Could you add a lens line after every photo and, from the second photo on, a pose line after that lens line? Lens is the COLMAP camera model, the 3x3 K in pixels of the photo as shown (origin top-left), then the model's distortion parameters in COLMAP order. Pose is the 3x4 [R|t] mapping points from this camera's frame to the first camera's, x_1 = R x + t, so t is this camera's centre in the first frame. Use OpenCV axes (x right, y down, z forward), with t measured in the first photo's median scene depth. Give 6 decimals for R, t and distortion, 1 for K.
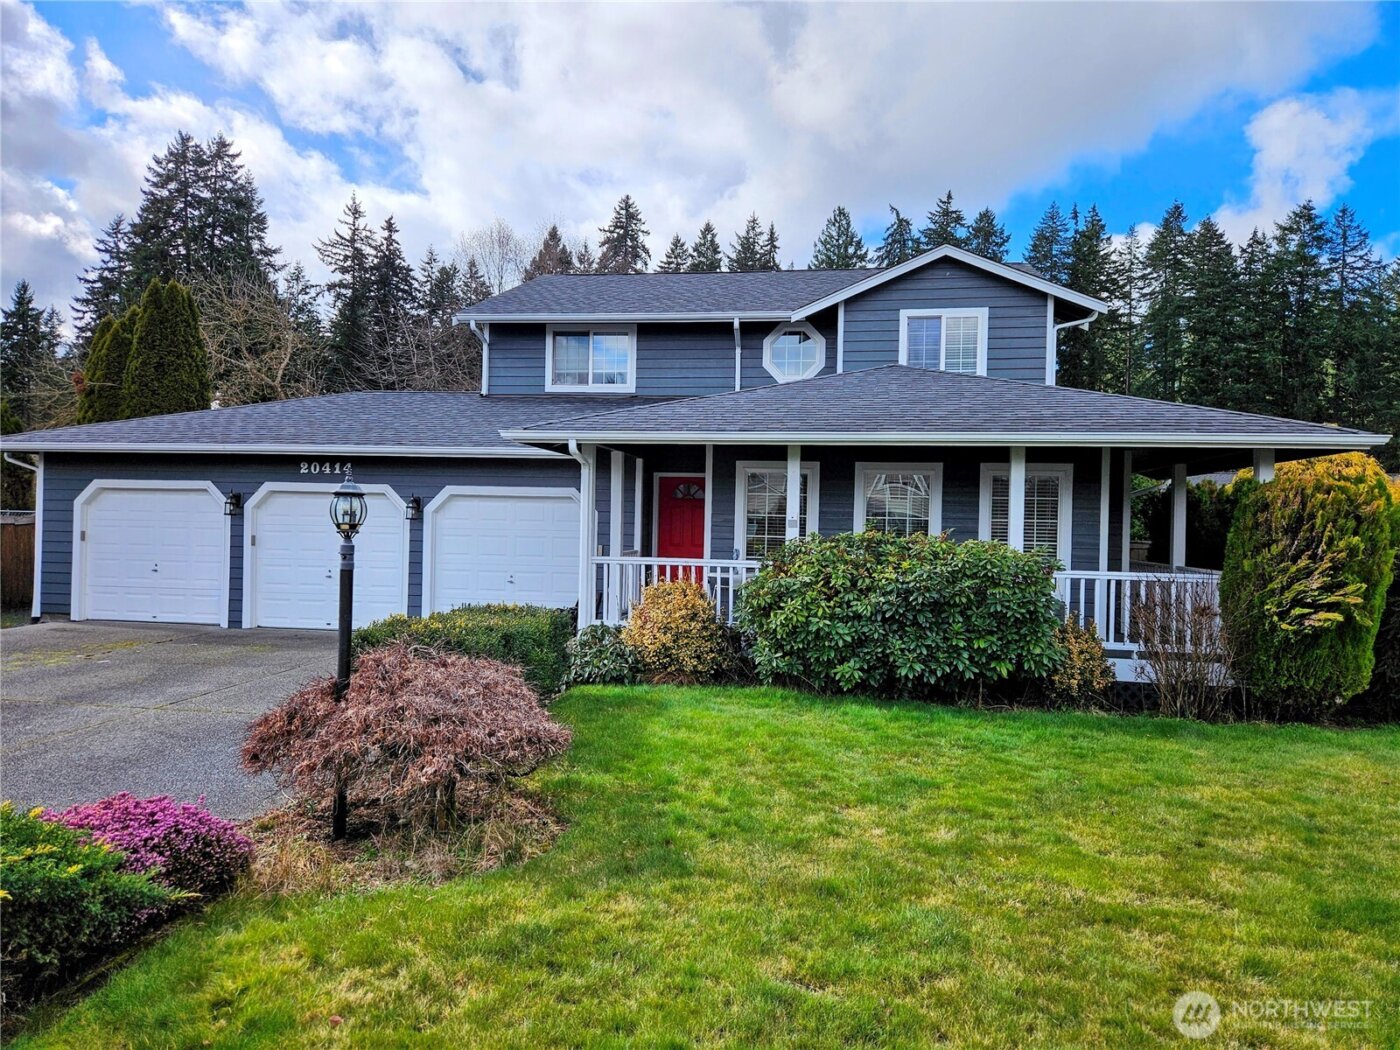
lens RADIAL K [[935.2, 0, 702.8], [0, 935.2, 520.3], [0, 0, 1]] dist [0.075751, -0.062126]
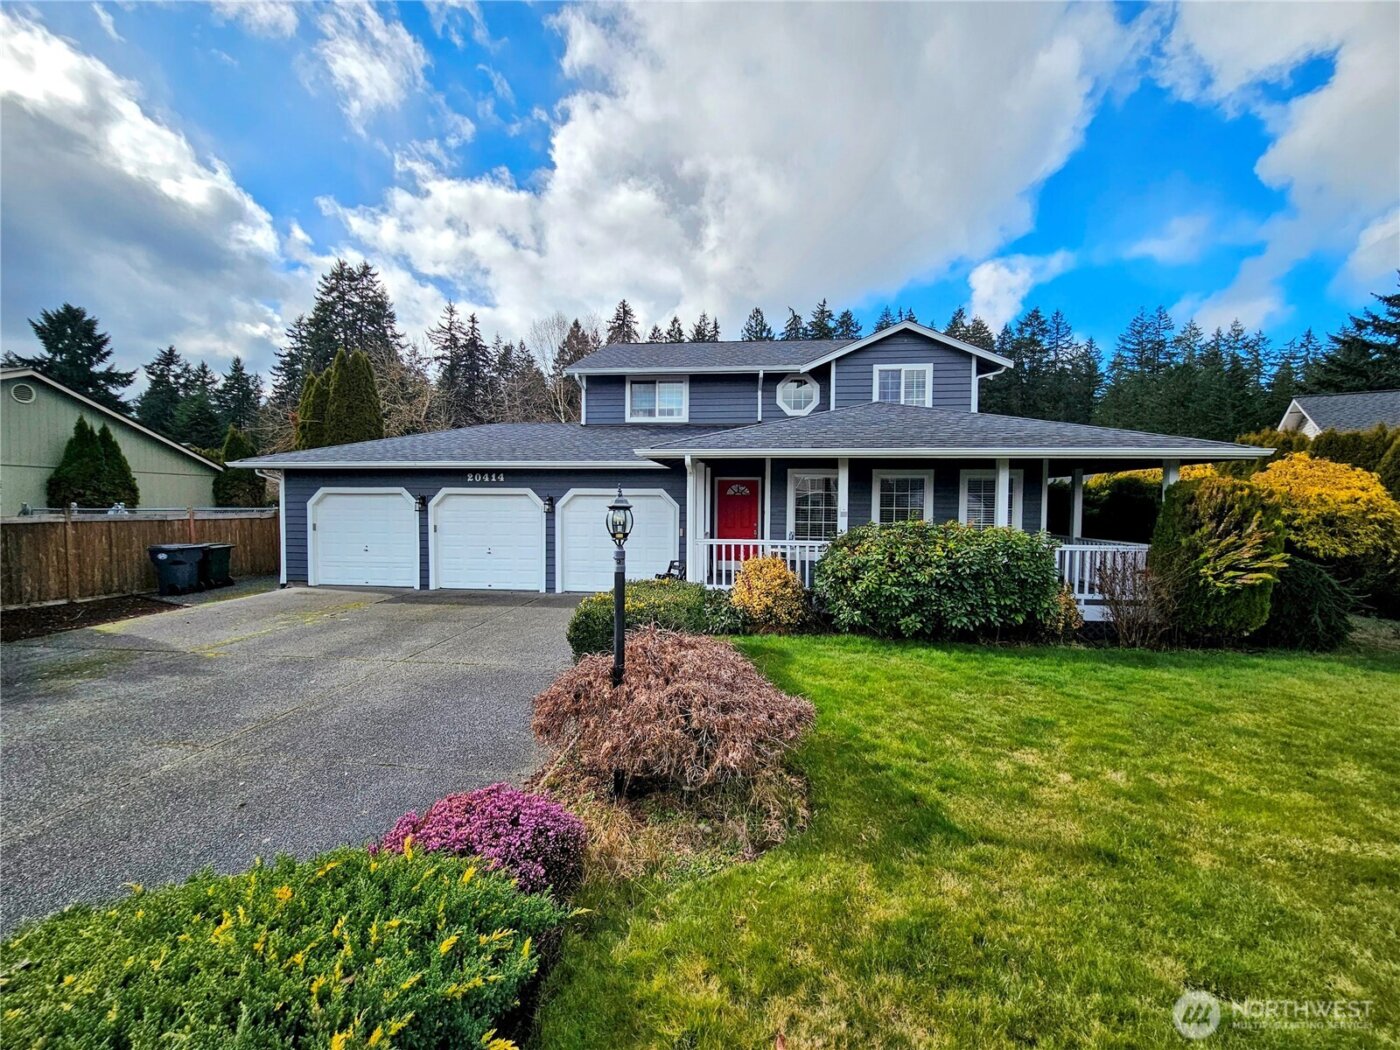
lens RADIAL K [[577.1, 0, 697.1], [0, 577.1, 522.1], [0, 0, 1]] dist [-0.005328, 0.003803]
pose [[0.998534, -0.015416, 0.051894, -0.078720], [0.013648, 0.999320, 0.034267, -0.008149], [-0.052387, -0.033508, 0.998065, 0.069908]]
